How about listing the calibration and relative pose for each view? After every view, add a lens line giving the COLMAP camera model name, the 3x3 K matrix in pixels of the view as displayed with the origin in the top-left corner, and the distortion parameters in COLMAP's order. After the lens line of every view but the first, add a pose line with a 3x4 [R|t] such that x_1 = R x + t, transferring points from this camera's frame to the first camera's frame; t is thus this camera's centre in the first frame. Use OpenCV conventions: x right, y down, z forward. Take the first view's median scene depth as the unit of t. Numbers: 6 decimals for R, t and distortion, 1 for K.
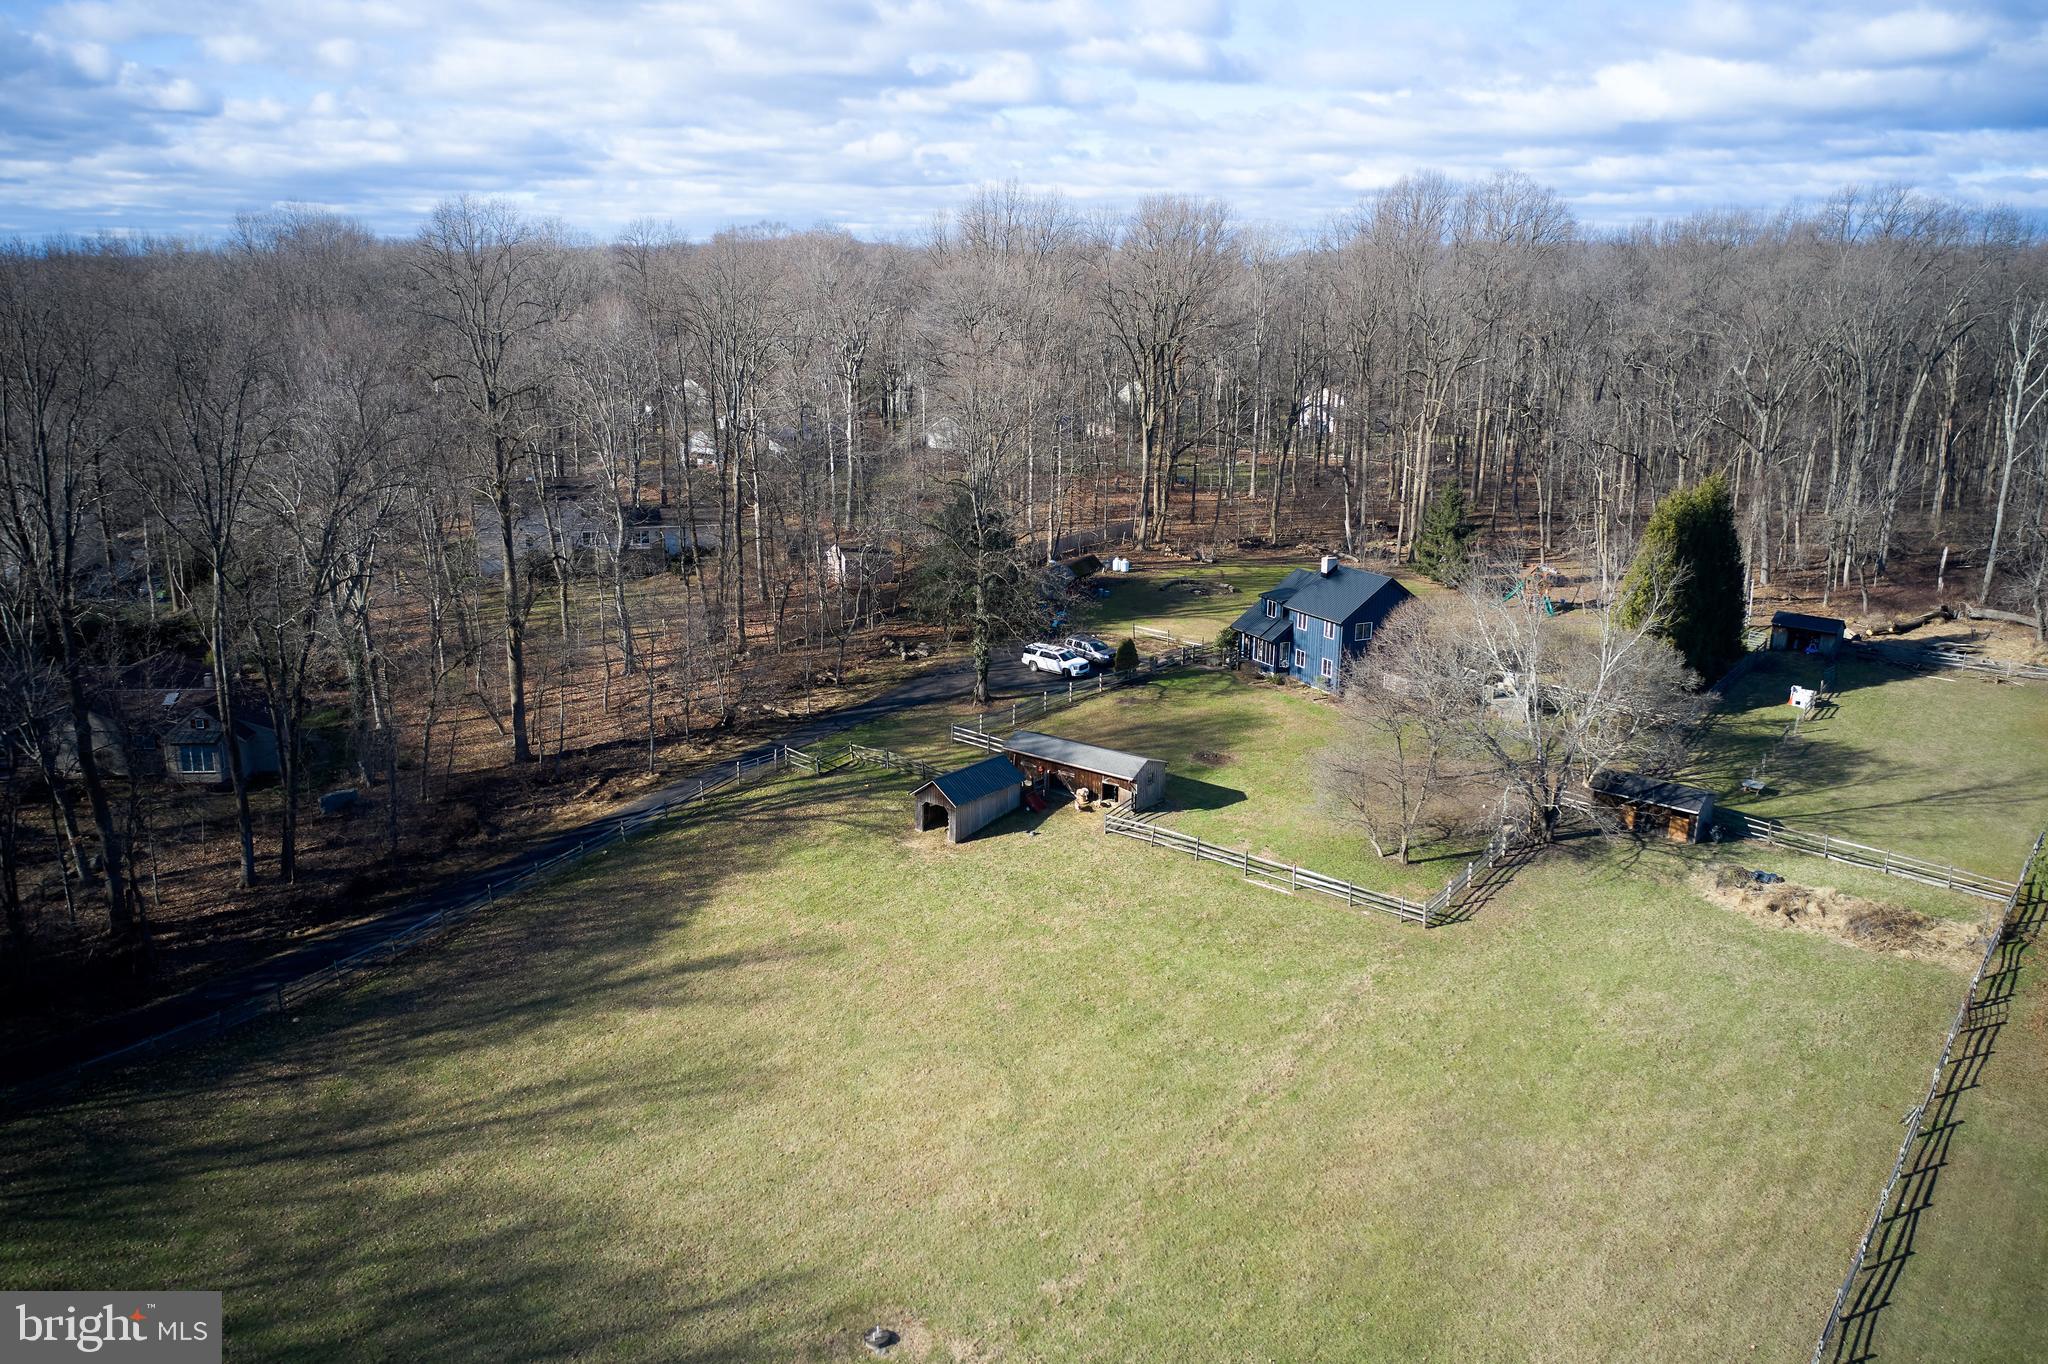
lens RADIAL K [[1574.3, 0, 989.7], [0, 1574.3, 711.0], [0, 0, 1]] dist [-0.023994, 0.003484]
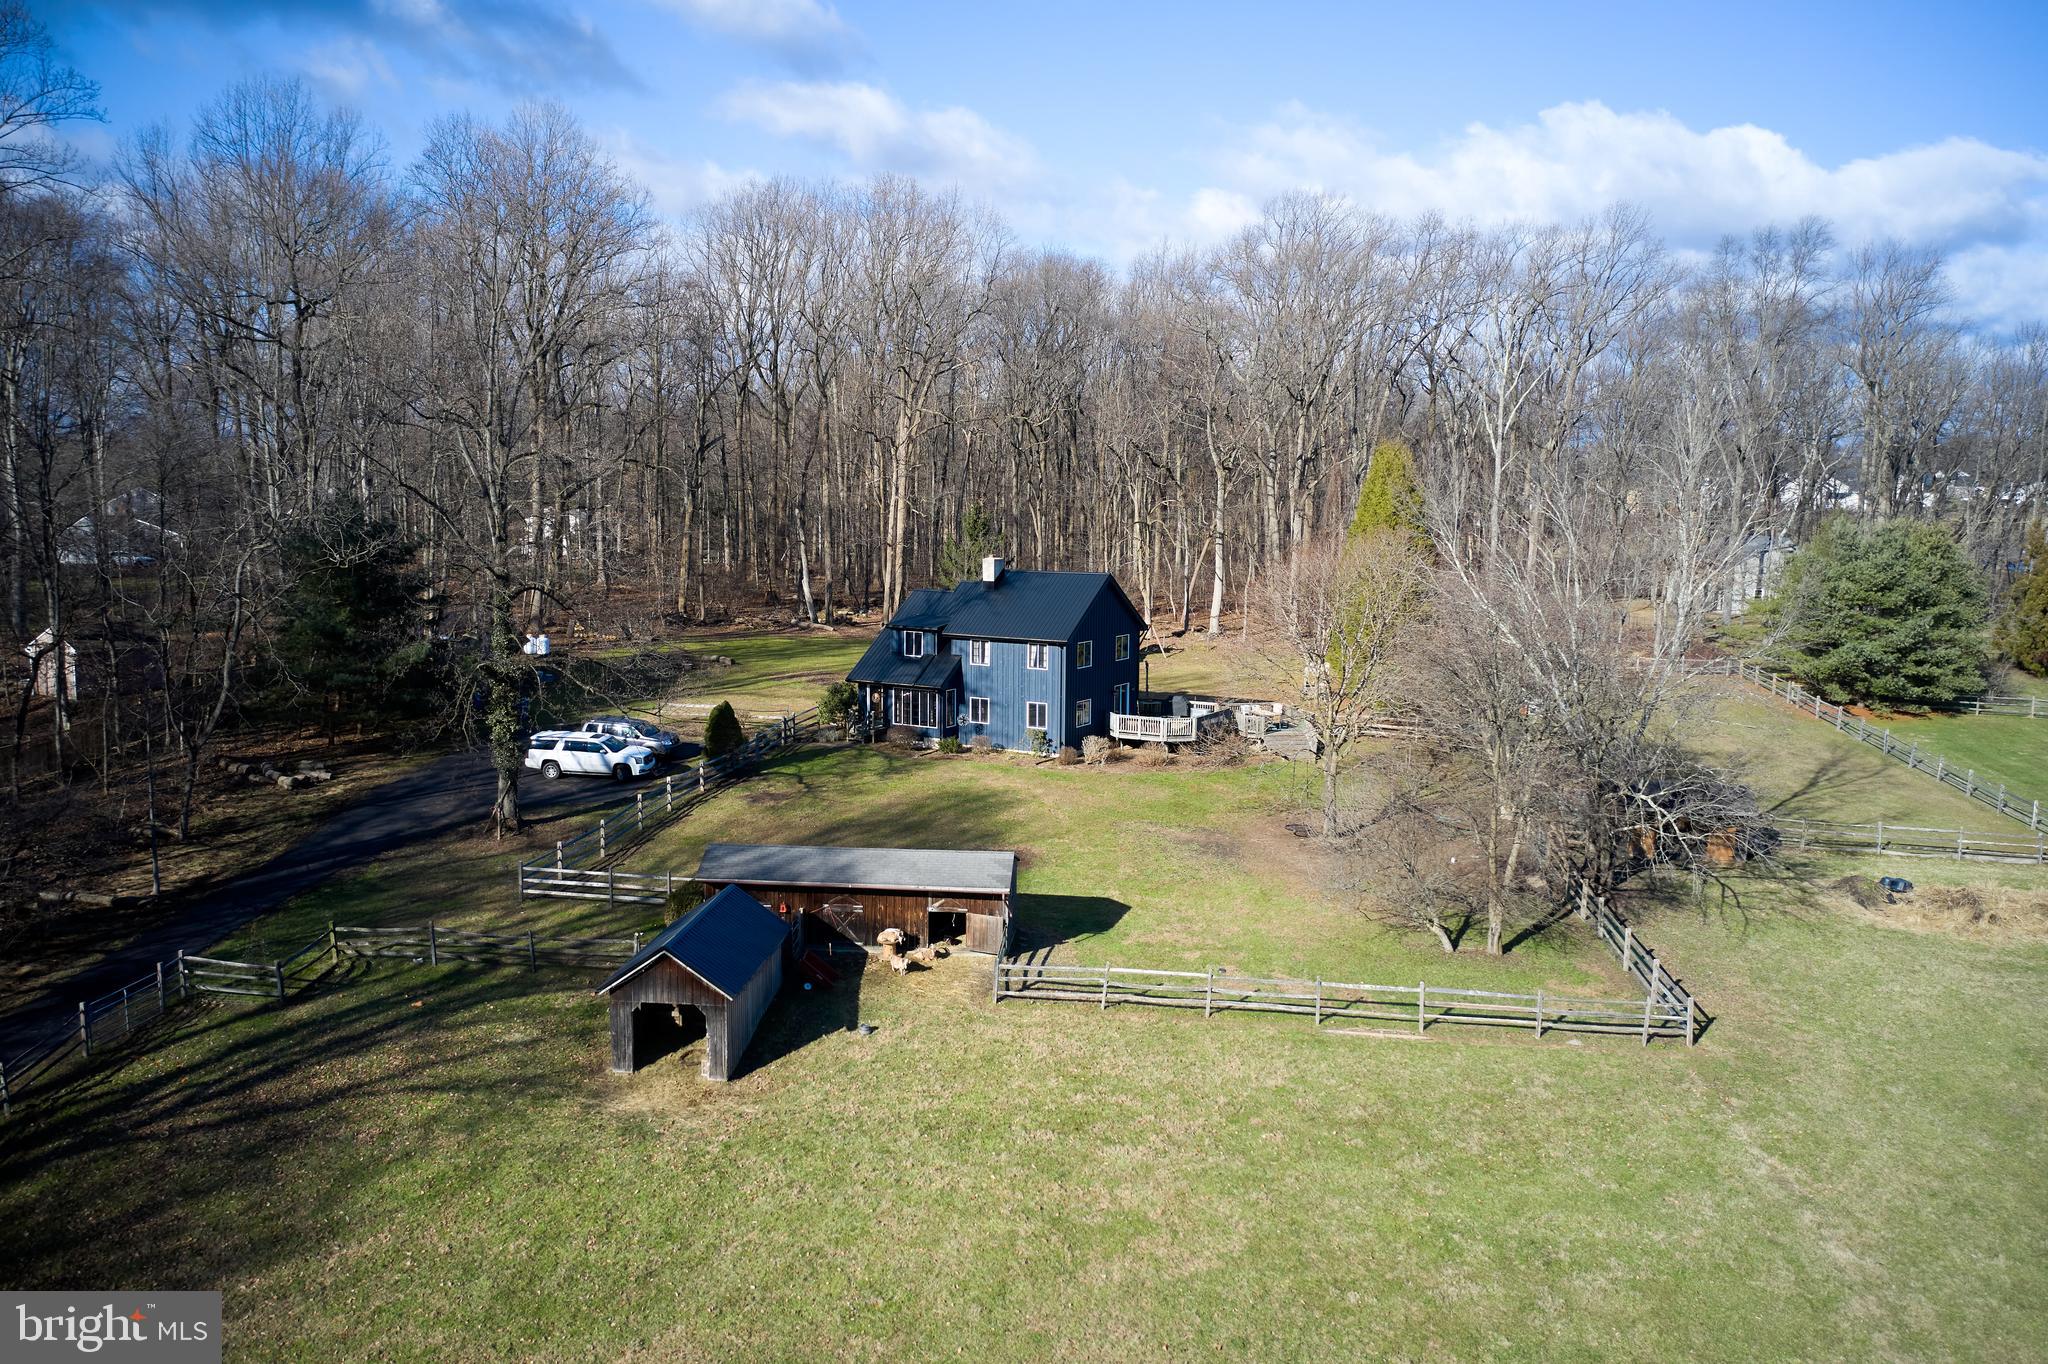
lens RADIAL K [[1574.3, 0, 989.7], [0, 1574.3, 711.0], [0, 0, 1]] dist [-0.023994, 0.003484]
pose [[0.835071, -0.074969, 0.545009, -0.157625], [0.141786, 0.986533, -0.081543, 0.021193], [-0.531557, 0.145369, 0.834455, 0.452225]]
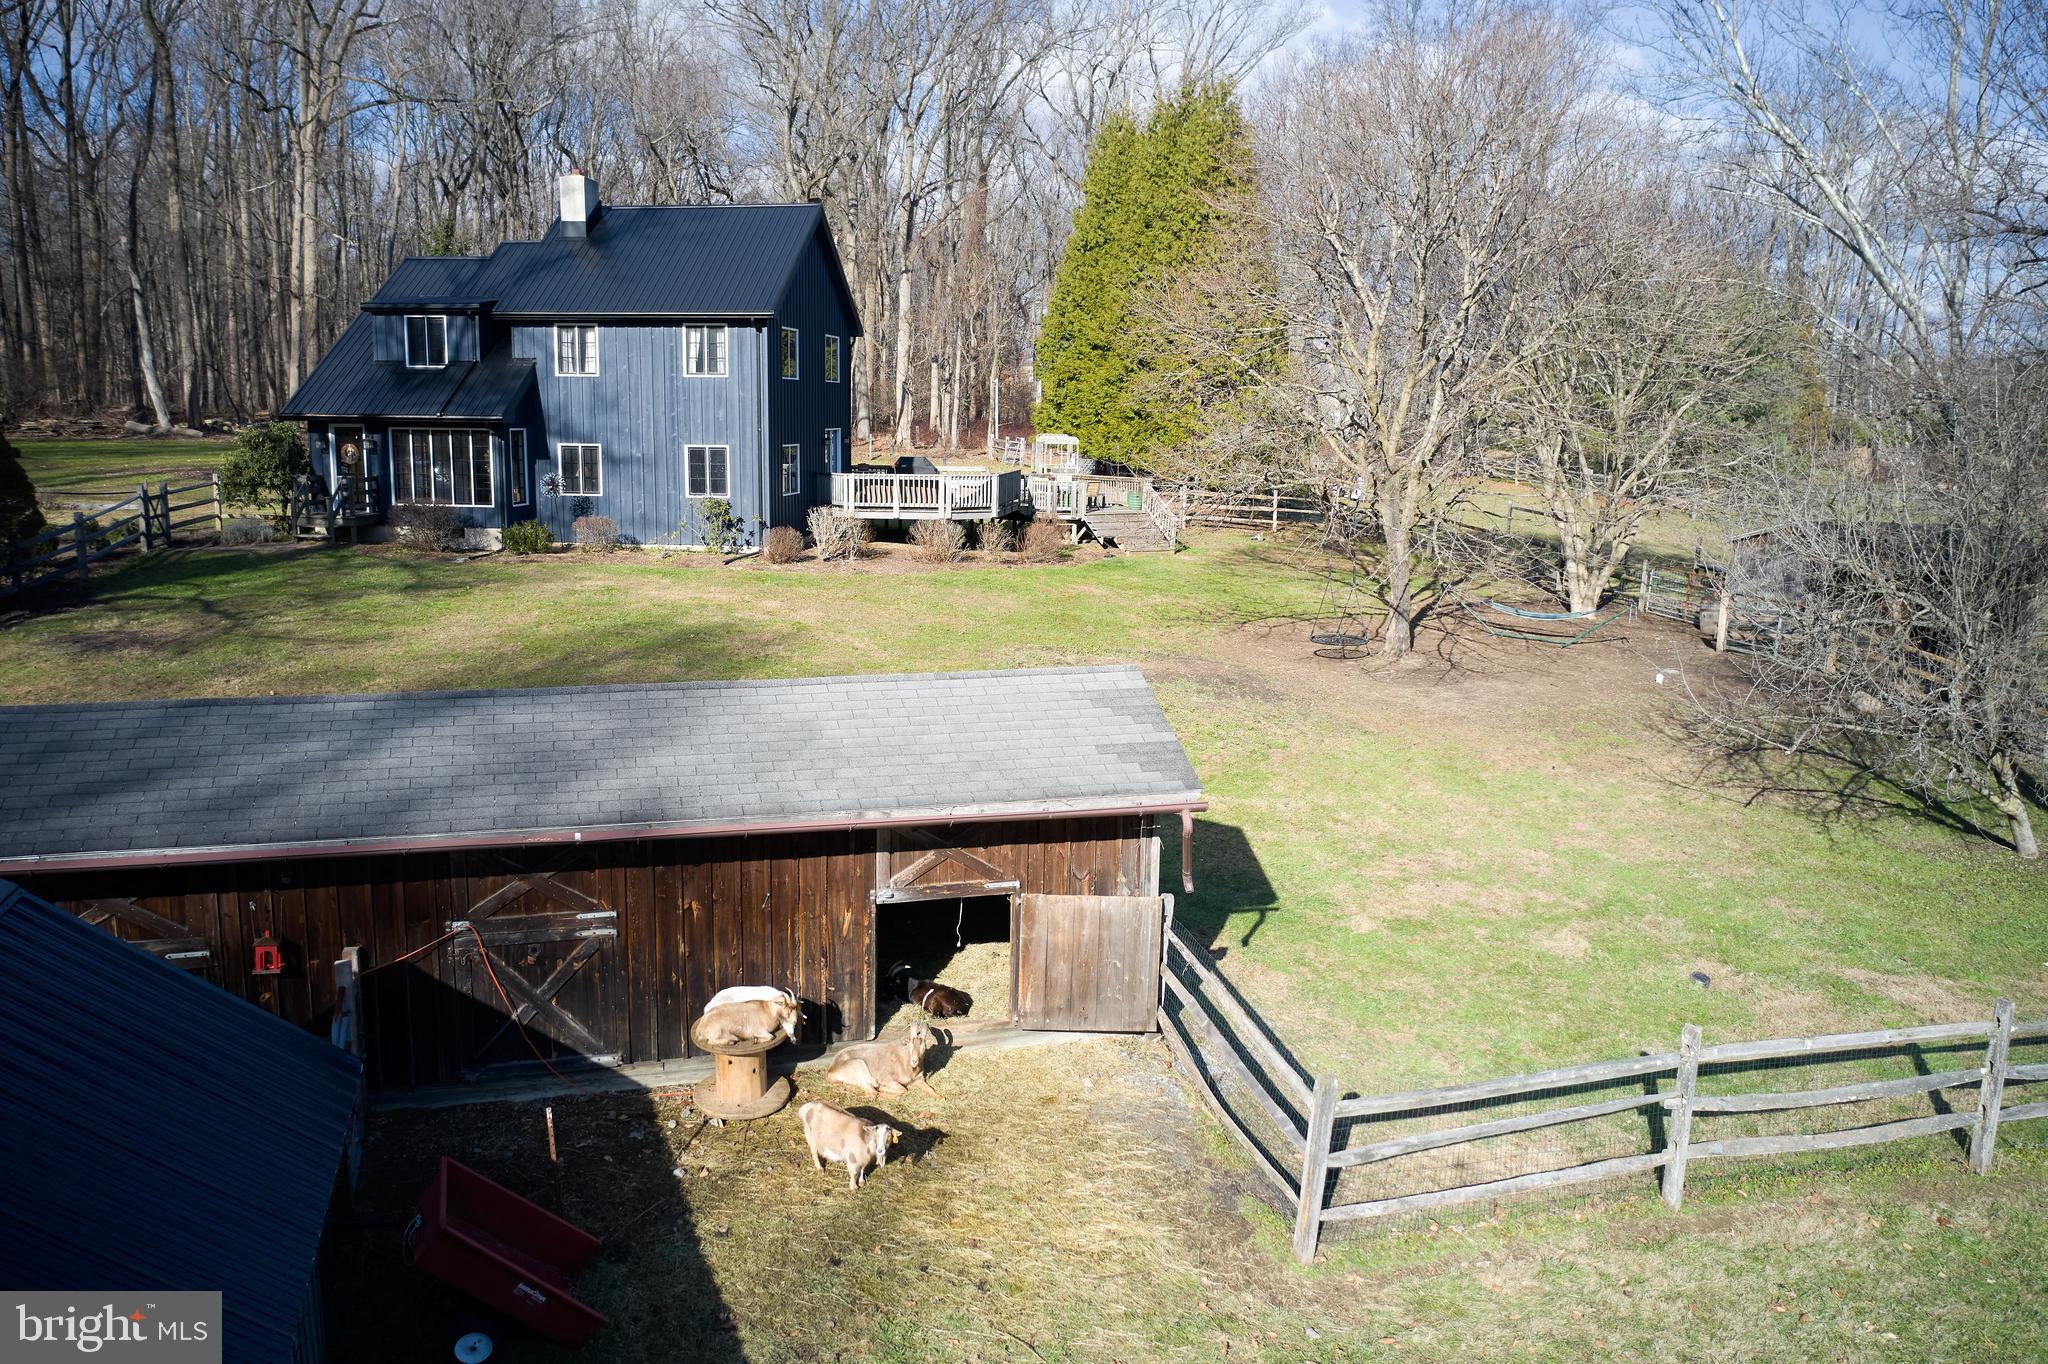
lens RADIAL K [[1574.3, 0, 989.7], [0, 1574.3, 711.0], [0, 0, 1]] dist [-0.023994, 0.003484]
pose [[0.565579, -0.150634, 0.810821, -0.025523], [0.210563, 0.976967, 0.034625, 0.022108], [-0.797361, 0.151145, 0.584270, 0.754820]]
